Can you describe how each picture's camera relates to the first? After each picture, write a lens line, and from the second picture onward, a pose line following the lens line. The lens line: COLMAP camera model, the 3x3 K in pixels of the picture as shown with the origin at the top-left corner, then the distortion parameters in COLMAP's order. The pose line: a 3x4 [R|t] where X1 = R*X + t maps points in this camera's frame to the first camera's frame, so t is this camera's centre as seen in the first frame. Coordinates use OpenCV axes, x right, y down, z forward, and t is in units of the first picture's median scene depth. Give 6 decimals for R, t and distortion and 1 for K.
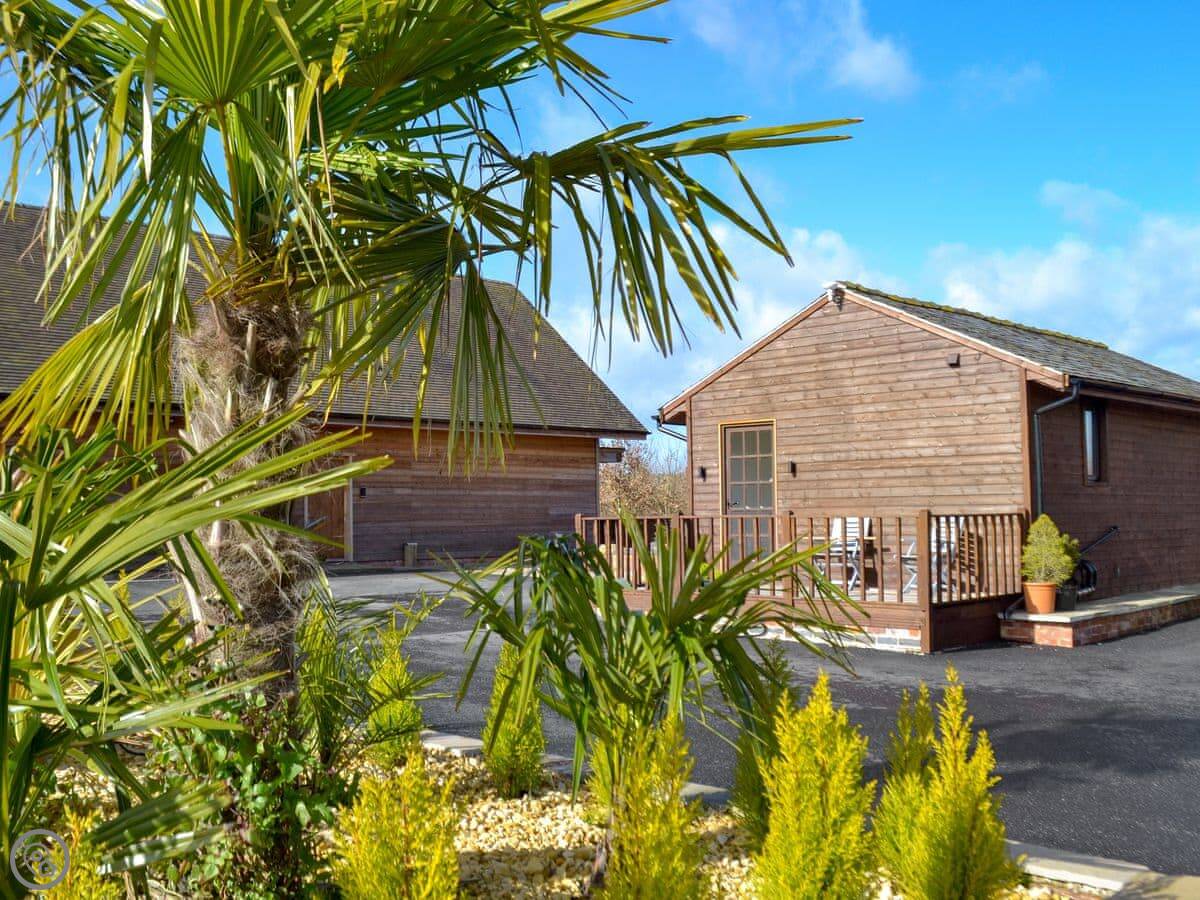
lens RADIAL K [[1172.3, 0, 599.2], [0, 1172.3, 450.4], [0, 0, 1]] dist [-0.063116, 0.000000]
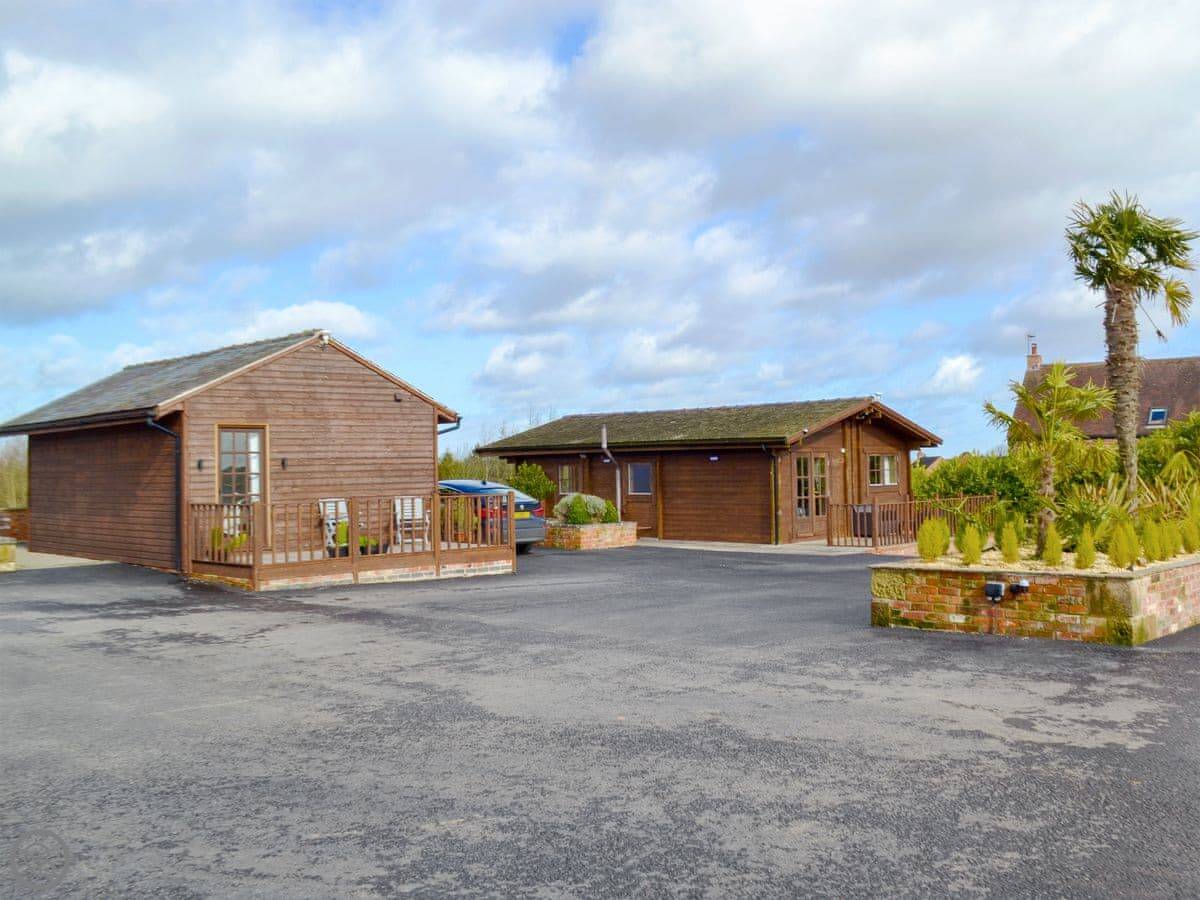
lens RADIAL K [[1172.3, 0, 602.7], [0, 1172.3, 447.8], [0, 0, 1]] dist [-0.063116, 0.000000]
pose [[0.024741, 0.022833, 0.999433, -1.221260], [-0.036364, 0.999098, -0.021925, 0.014901], [-0.999032, -0.035801, 0.025549, 0.655784]]
